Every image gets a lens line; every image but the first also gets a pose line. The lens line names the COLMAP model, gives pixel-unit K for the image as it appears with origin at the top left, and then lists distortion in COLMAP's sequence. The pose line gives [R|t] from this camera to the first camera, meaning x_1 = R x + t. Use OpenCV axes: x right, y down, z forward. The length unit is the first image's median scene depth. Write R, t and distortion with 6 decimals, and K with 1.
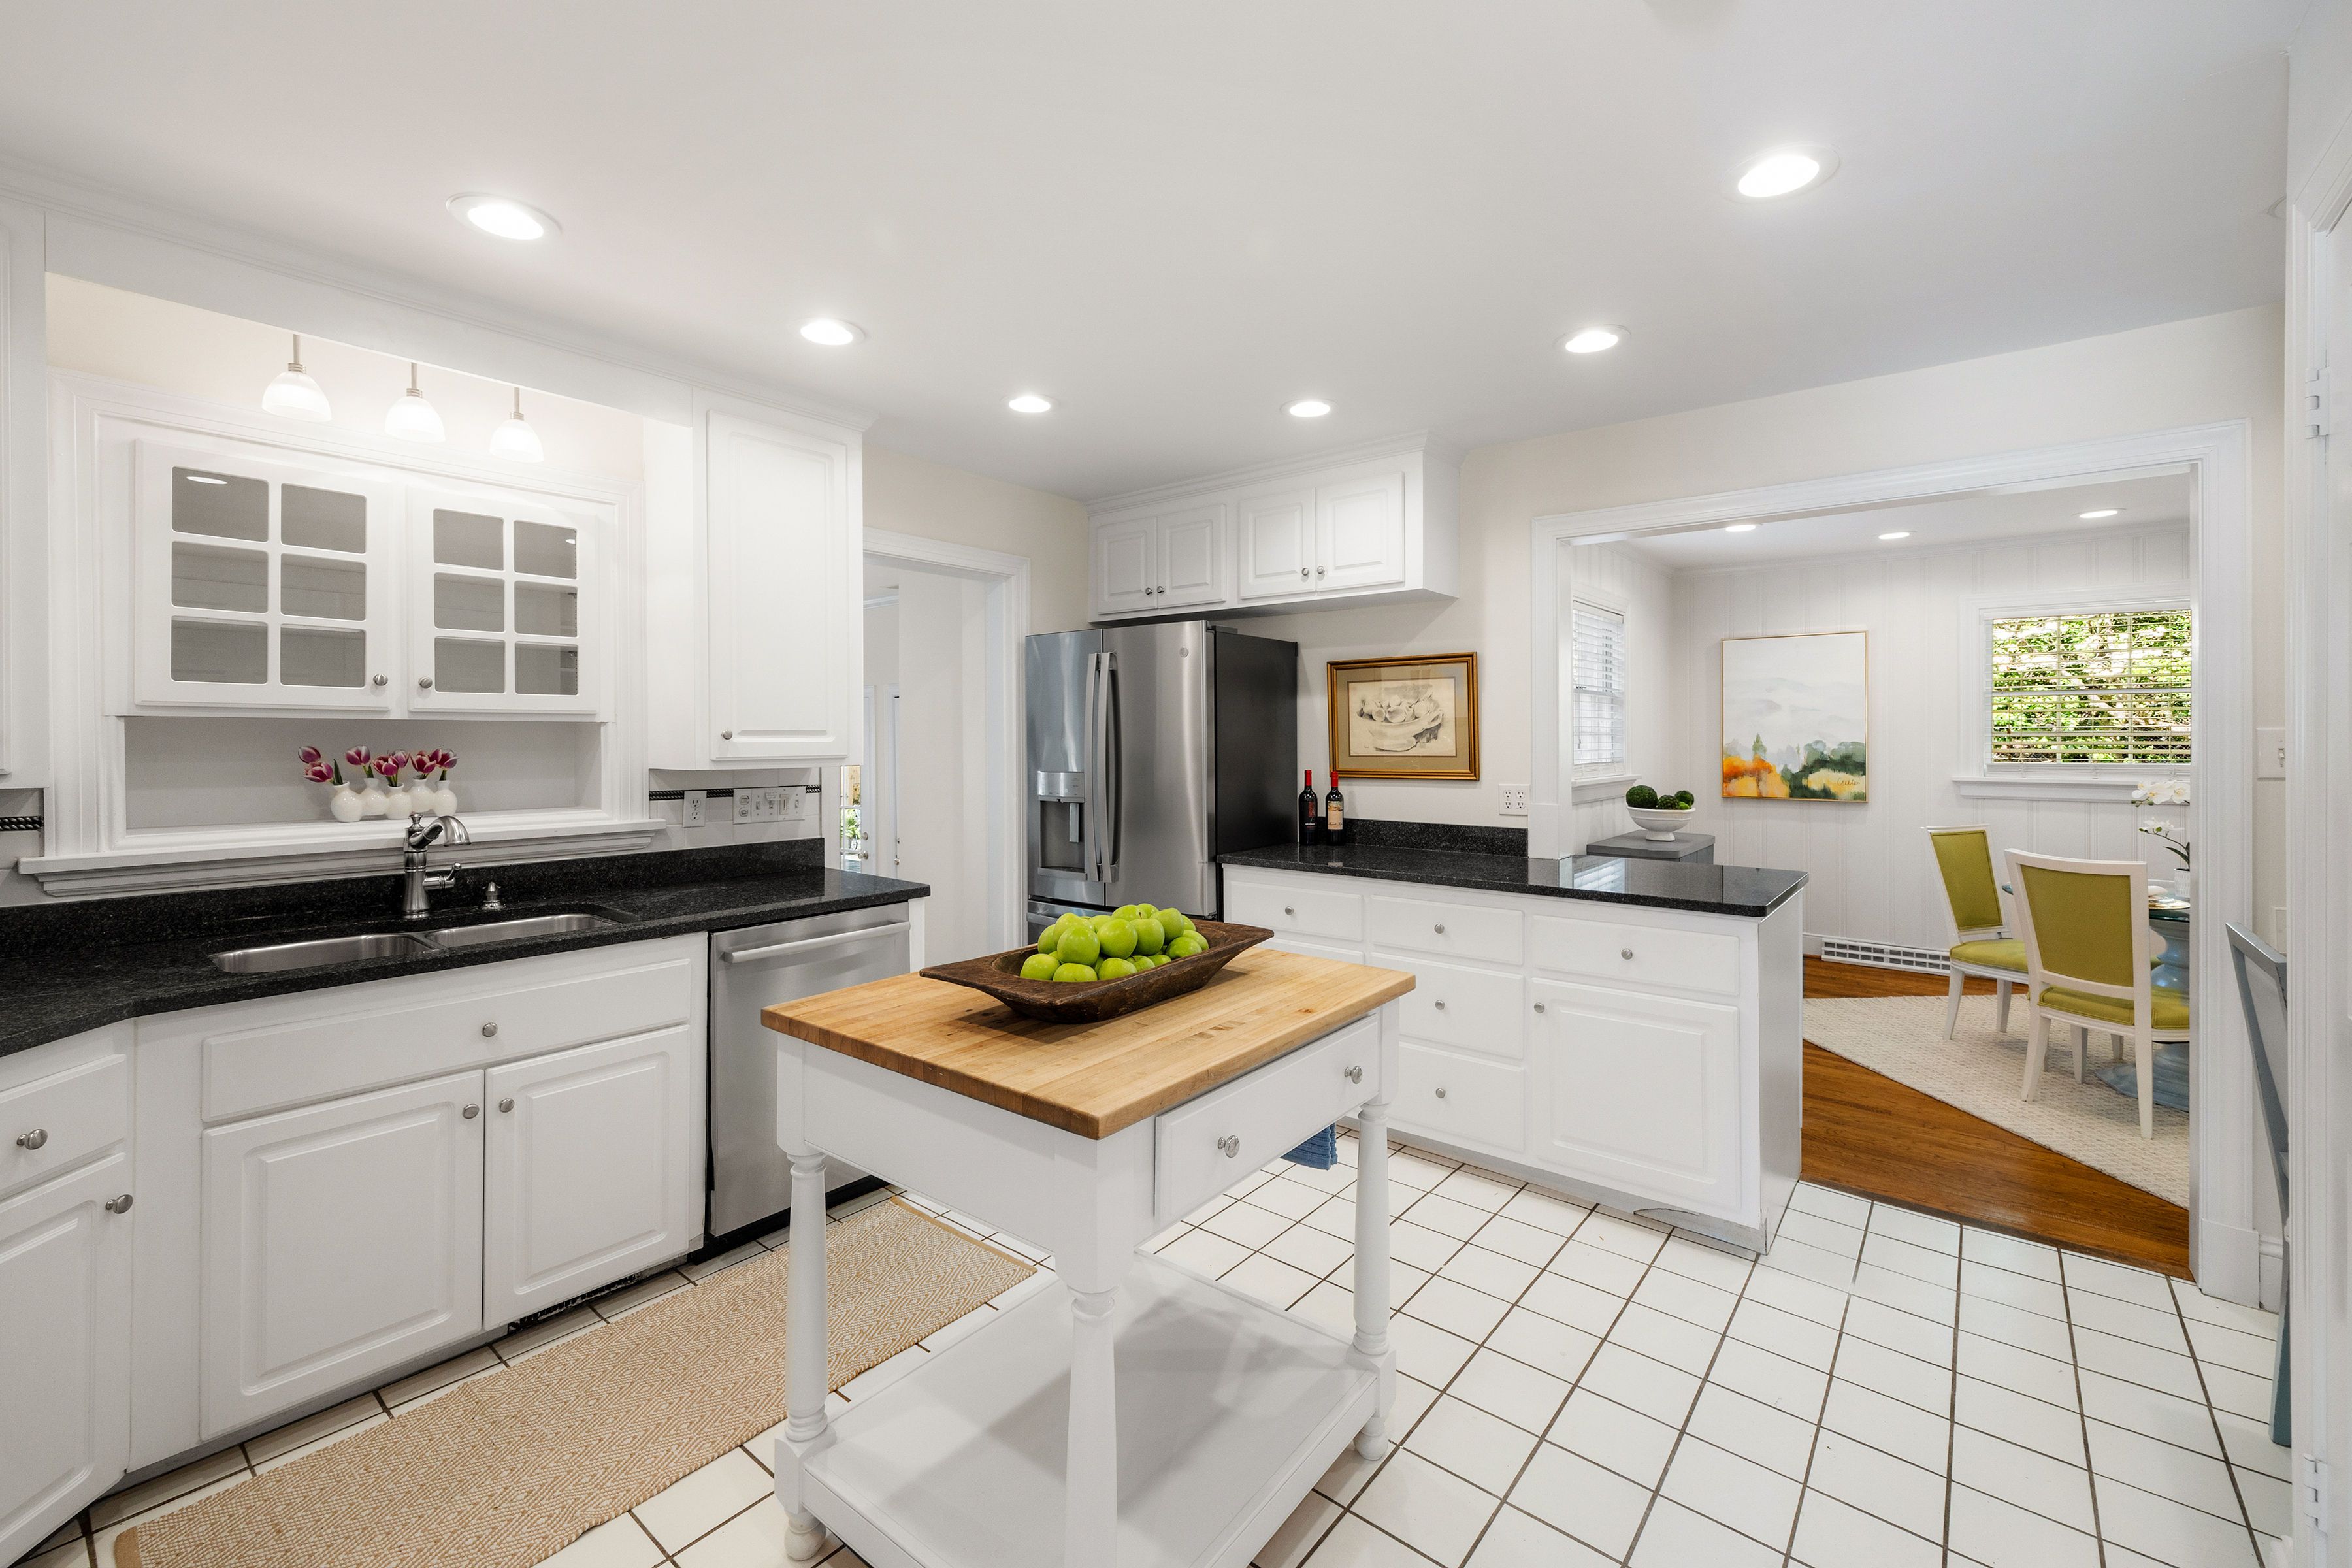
lens RADIAL K [[973.5, 0, 1149.2], [0, 973.5, 743.5], [0, 0, 1]] dist [0.002007, 0.000293]
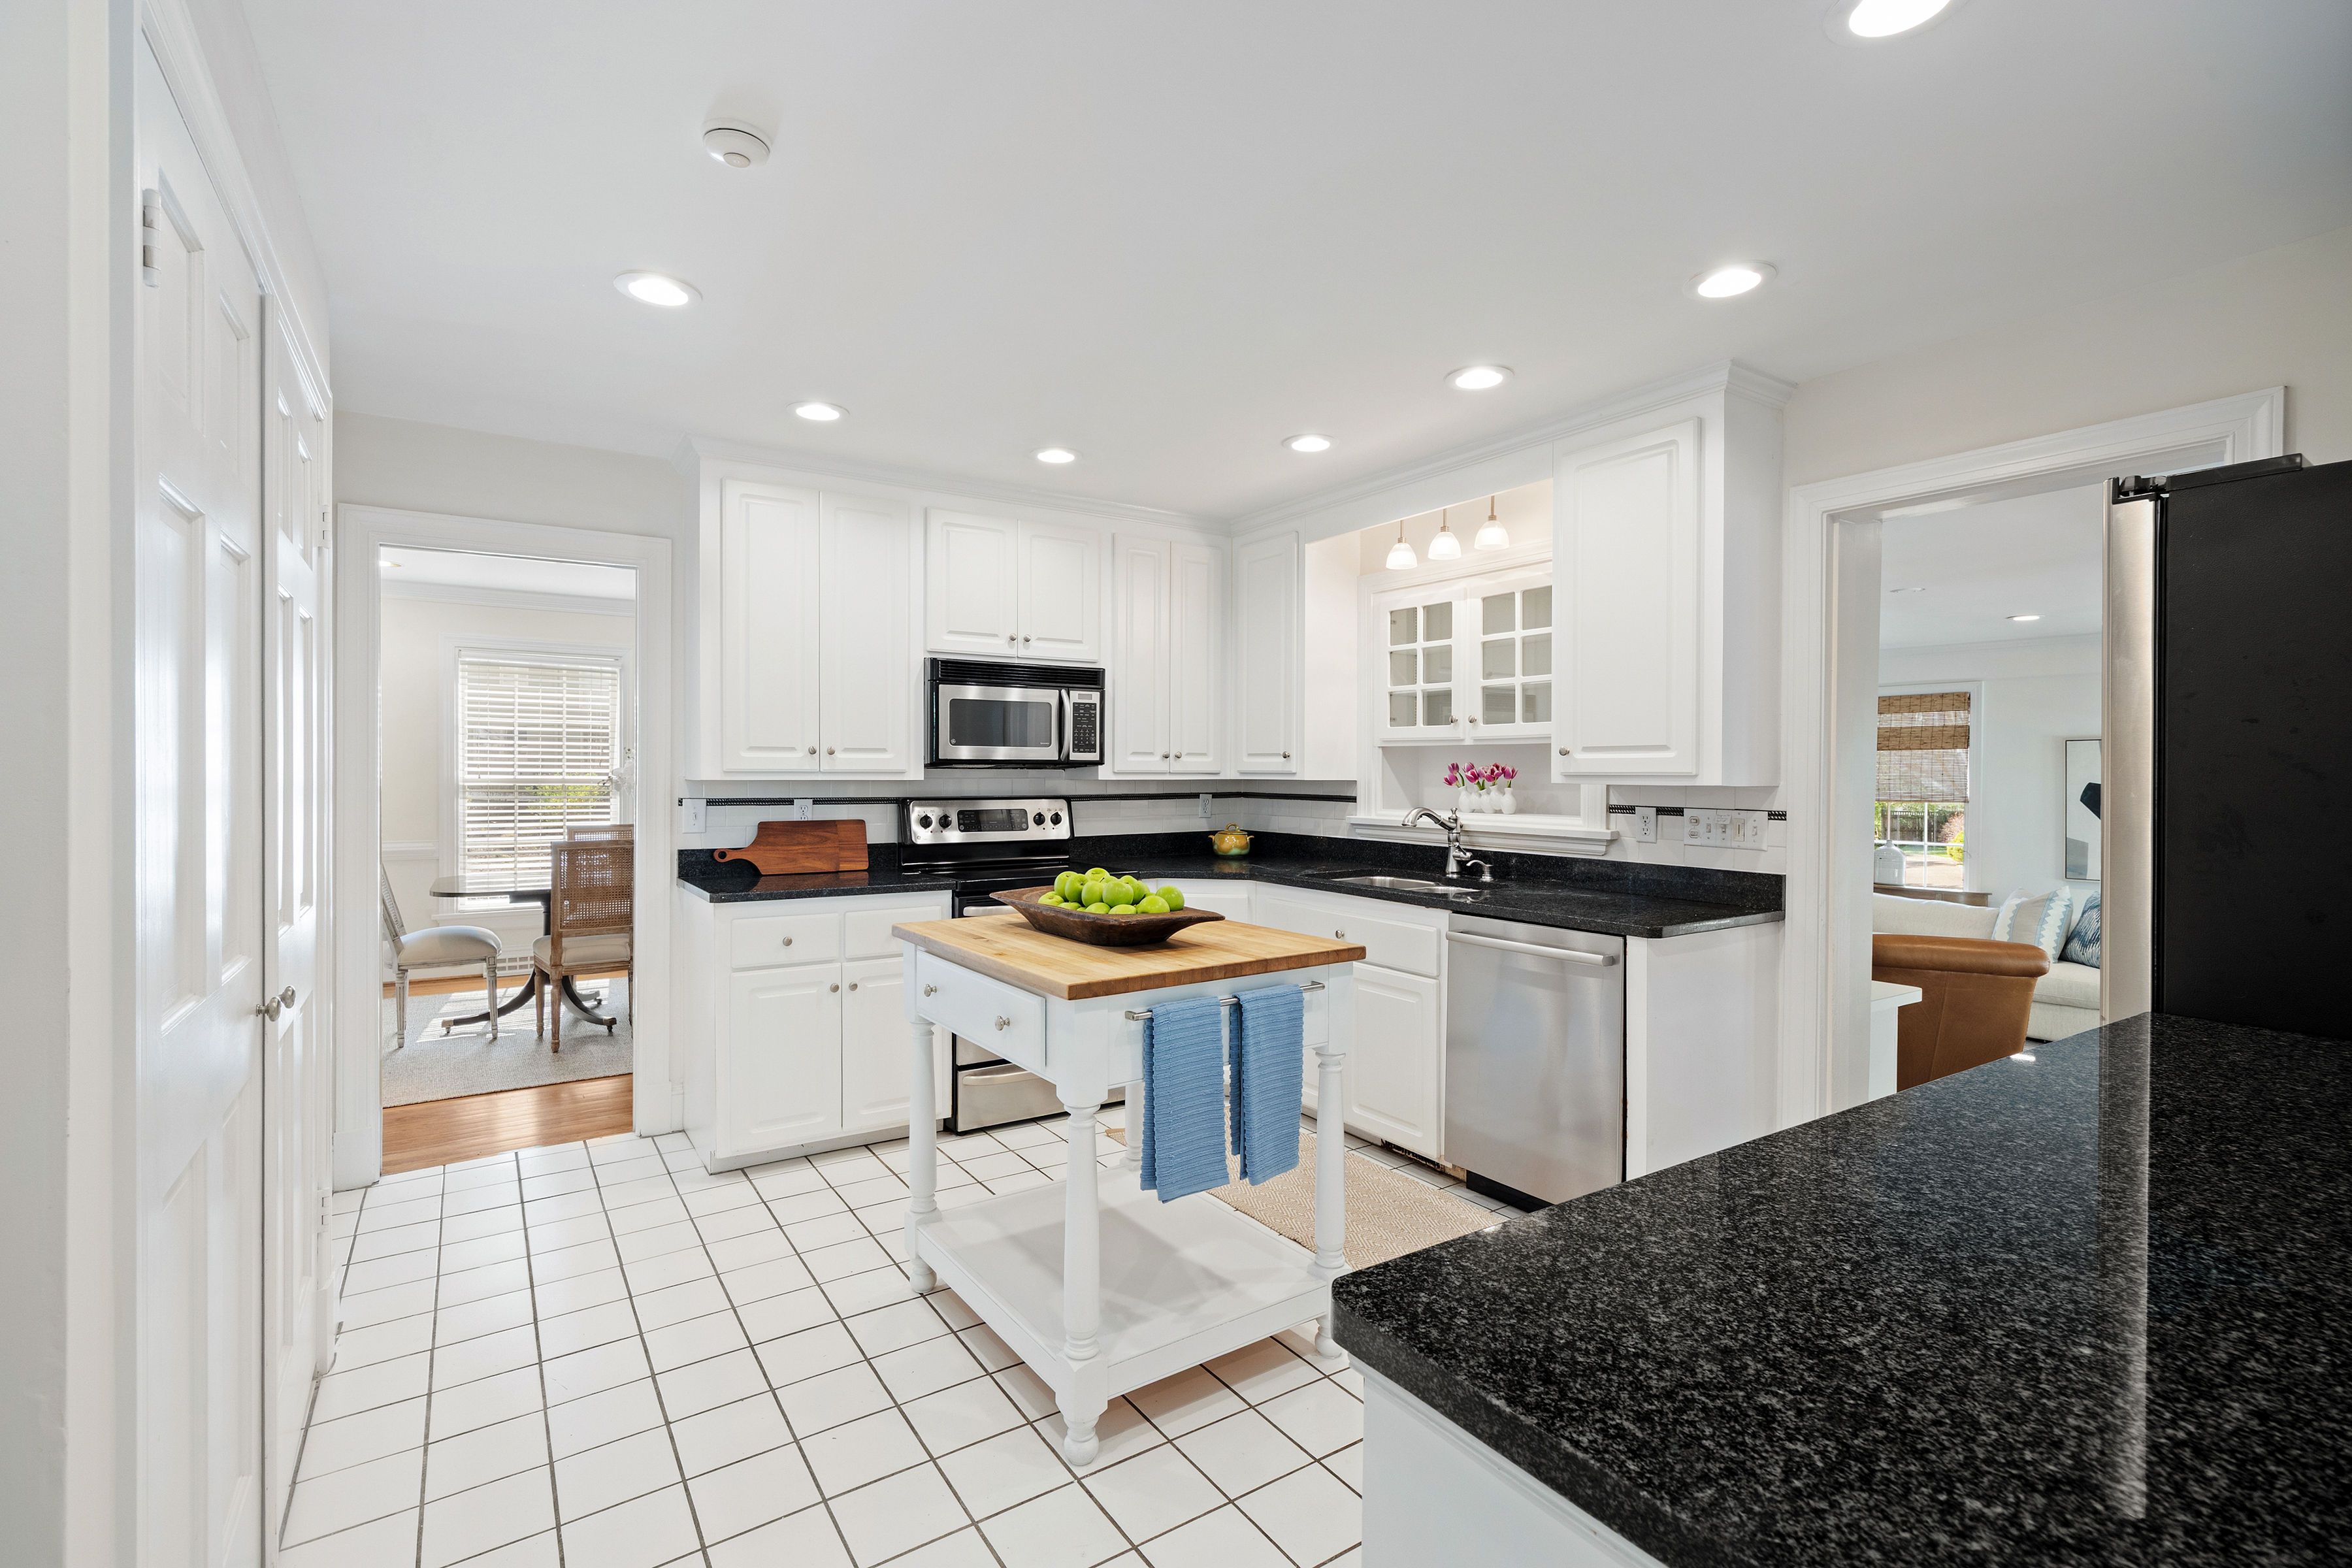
lens RADIAL K [[1045.5, 0, 1176.0], [0, 1045.5, 784.0], [0, 0, 1]] dist [0.000651, 0.000151]
pose [[-0.267011, 0.012362, -0.963614, 0.892077], [-0.011758, 0.999801, 0.016085, 0.014912], [0.963622, 0.015625, -0.266813, 0.998120]]
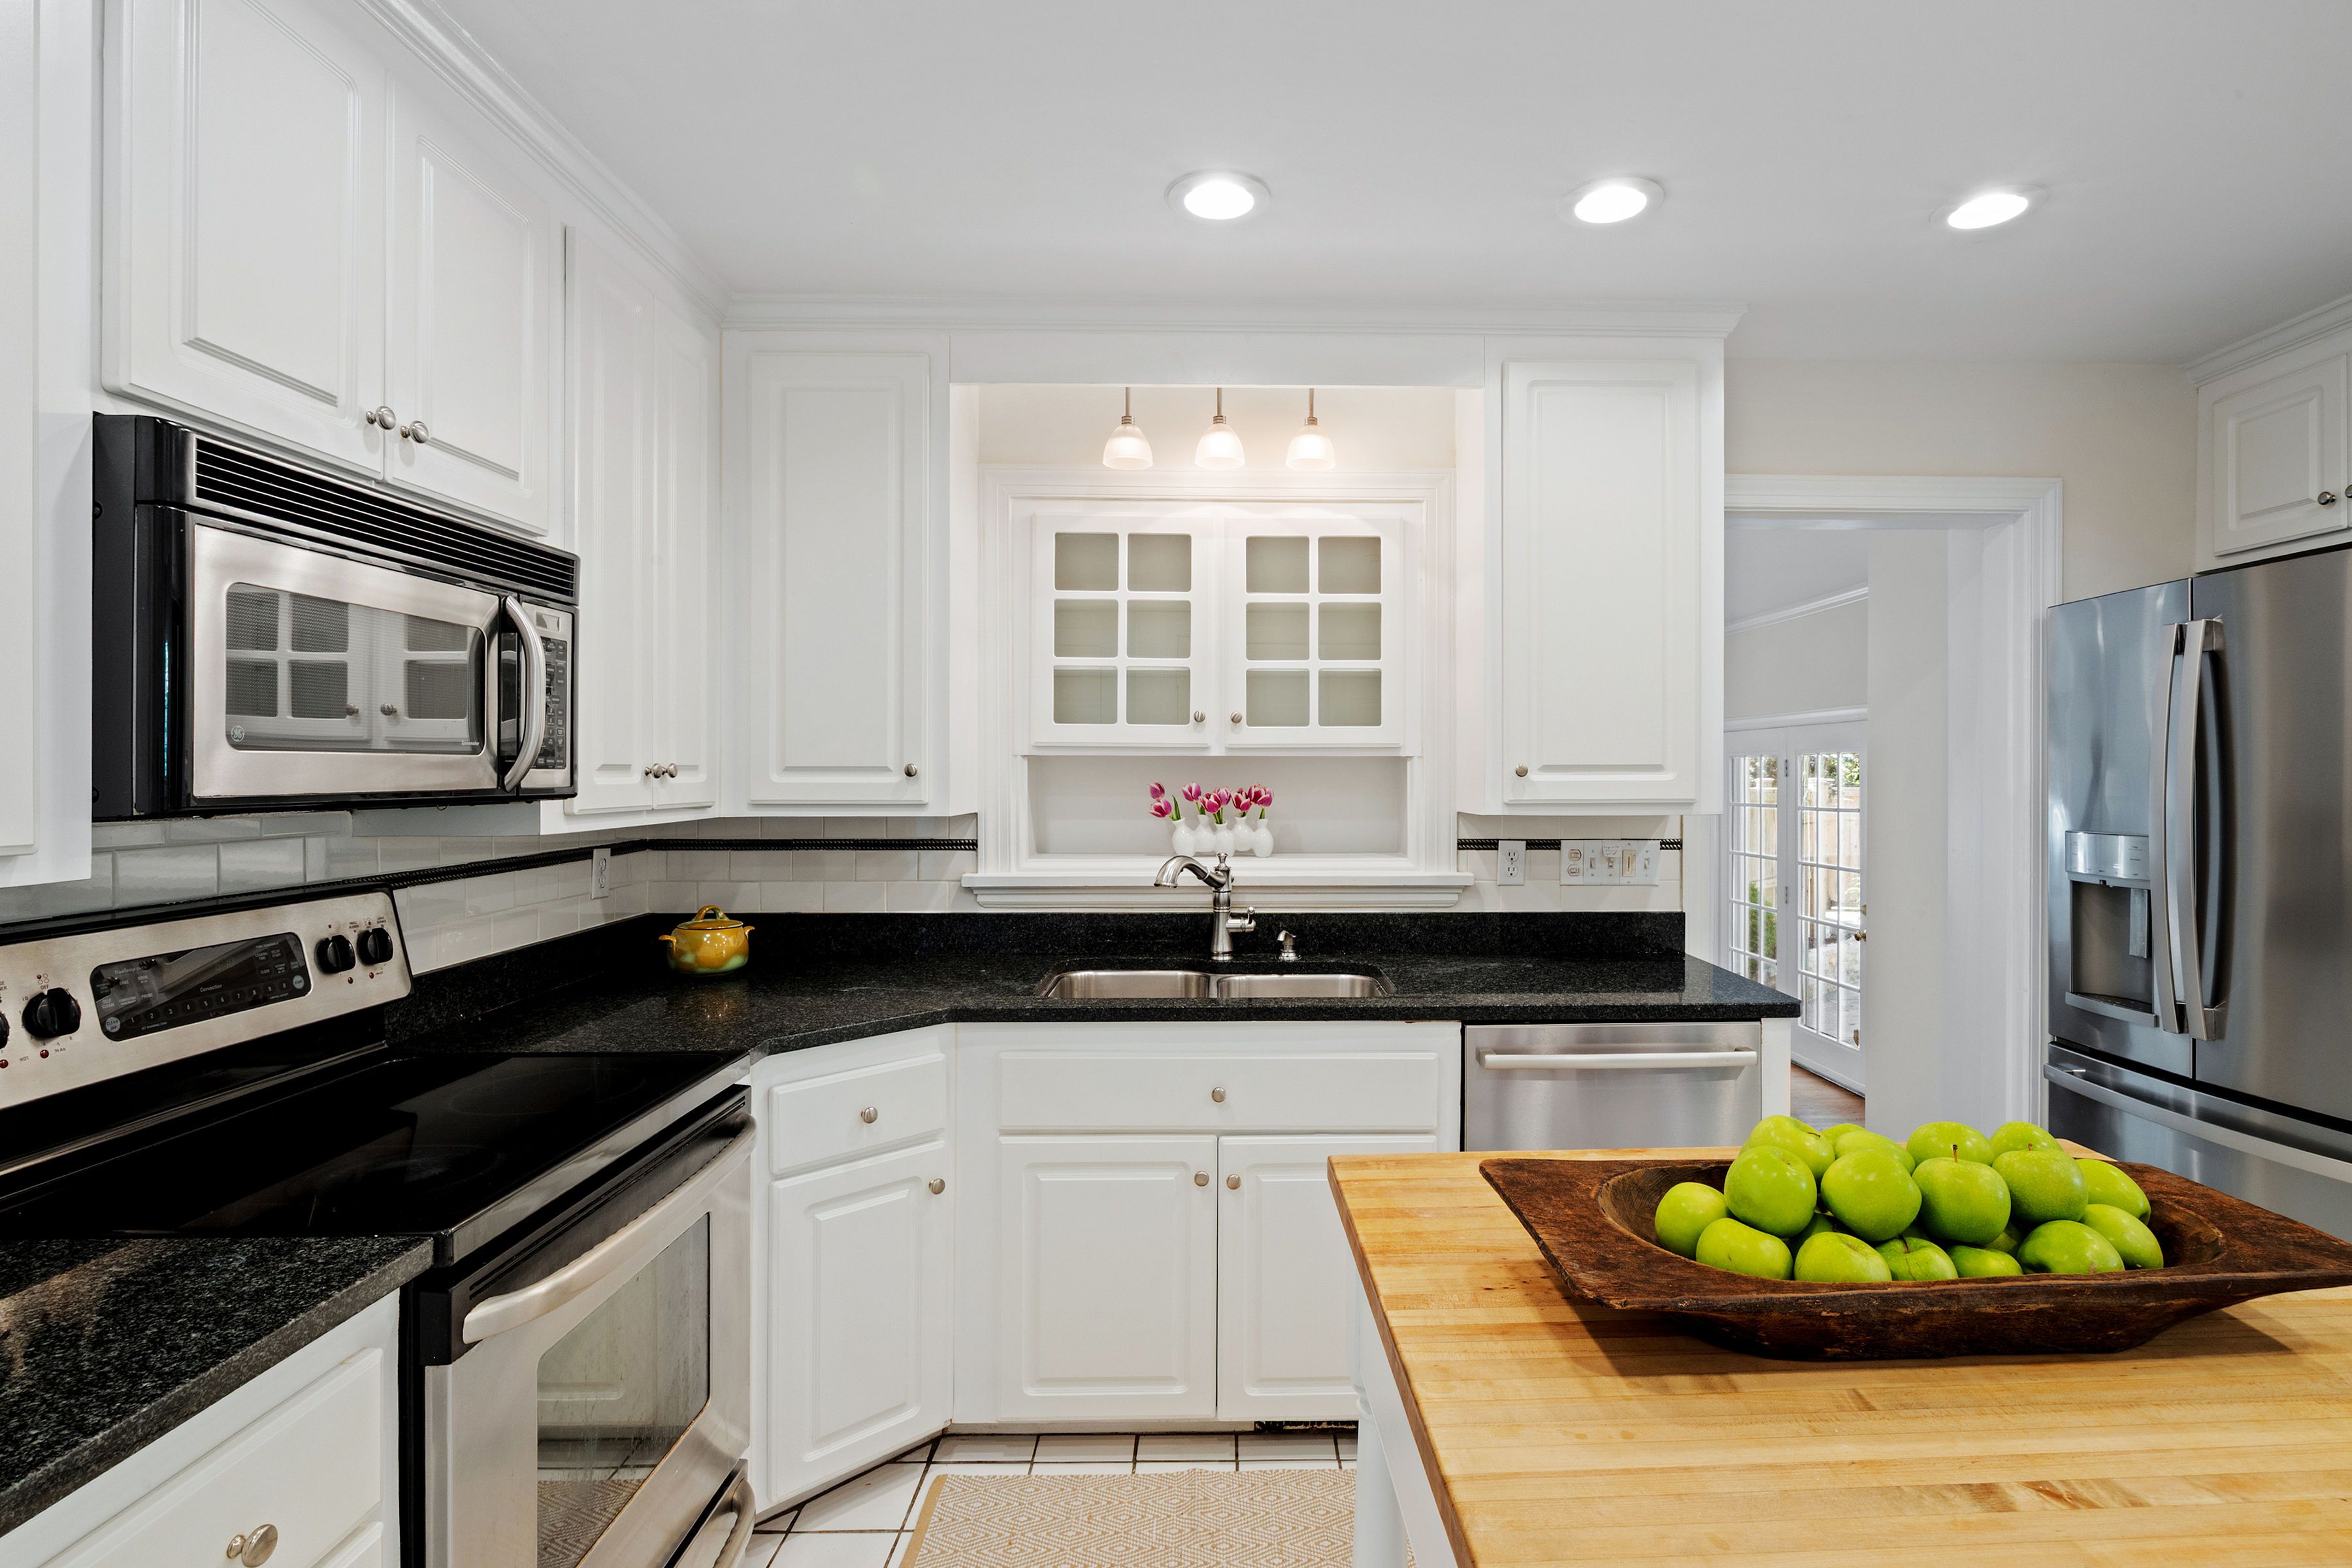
lens RADIAL K [[1147.6, 0, 1258.7], [0, 1147.6, 778.9], [0, 0, 1]] dist [-0.001573, 0.000017]
pose [[0.668981, 0.004390, -0.743266, 0.121298], [-0.005462, 0.999985, 0.000991, -0.002708], [0.743259, 0.003397, 0.668995, 0.255255]]
